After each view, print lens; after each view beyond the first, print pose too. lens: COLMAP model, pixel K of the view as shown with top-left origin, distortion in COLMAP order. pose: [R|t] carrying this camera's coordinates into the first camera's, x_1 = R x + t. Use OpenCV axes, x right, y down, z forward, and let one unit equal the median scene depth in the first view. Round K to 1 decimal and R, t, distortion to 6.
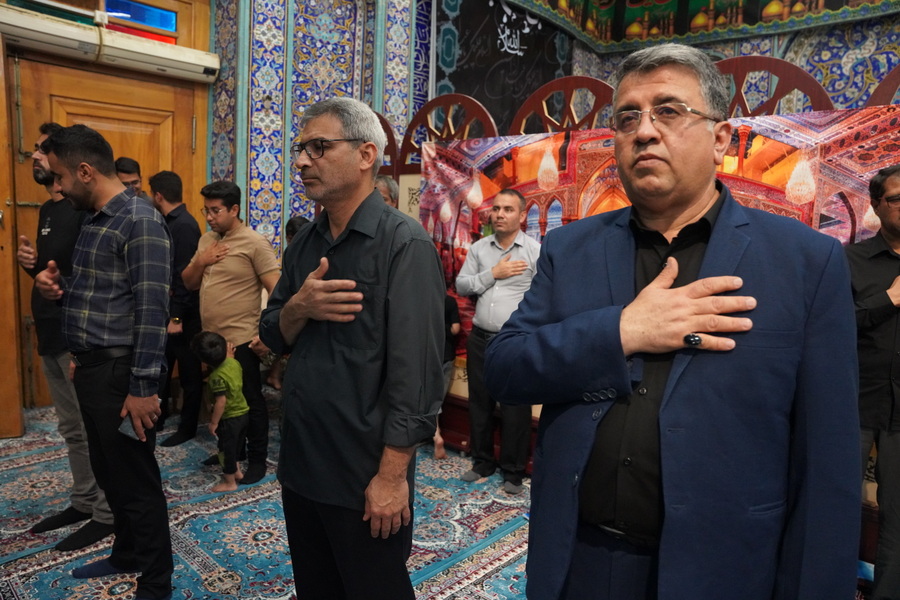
lens RADIAL K [[622.5, 0, 445.2], [0, 622.5, 299.2], [0, 0, 1]] dist [-0.175044, 0.137024]
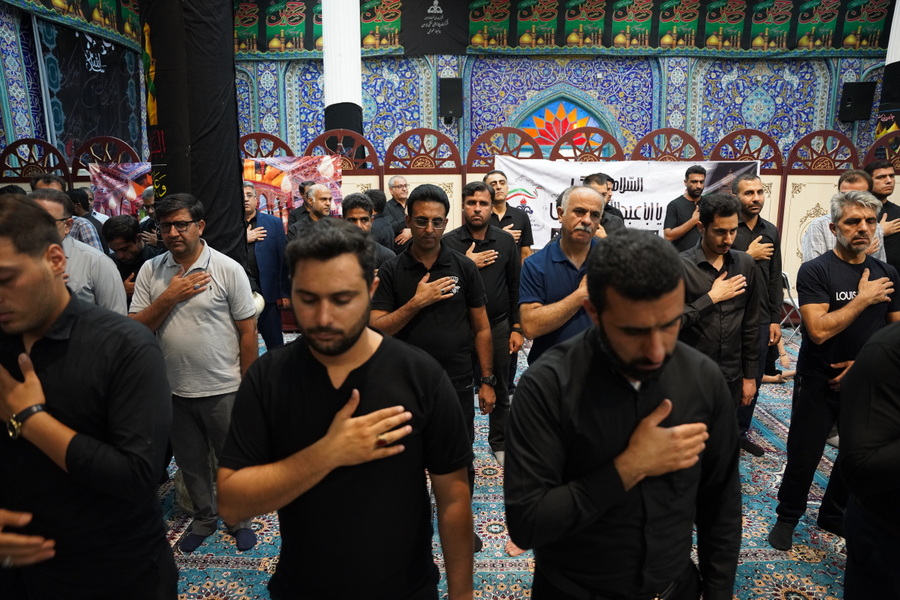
lens RADIAL K [[622.6, 0, 448.7], [0, 622.6, 297.4], [0, 0, 1]] dist [-0.174590, 0.136746]
pose [[0.747595, -0.168847, 0.642334, -0.275652], [0.110431, 0.985283, 0.130468, 0.007055], [-0.654910, -0.026603, 0.755239, -0.618158]]
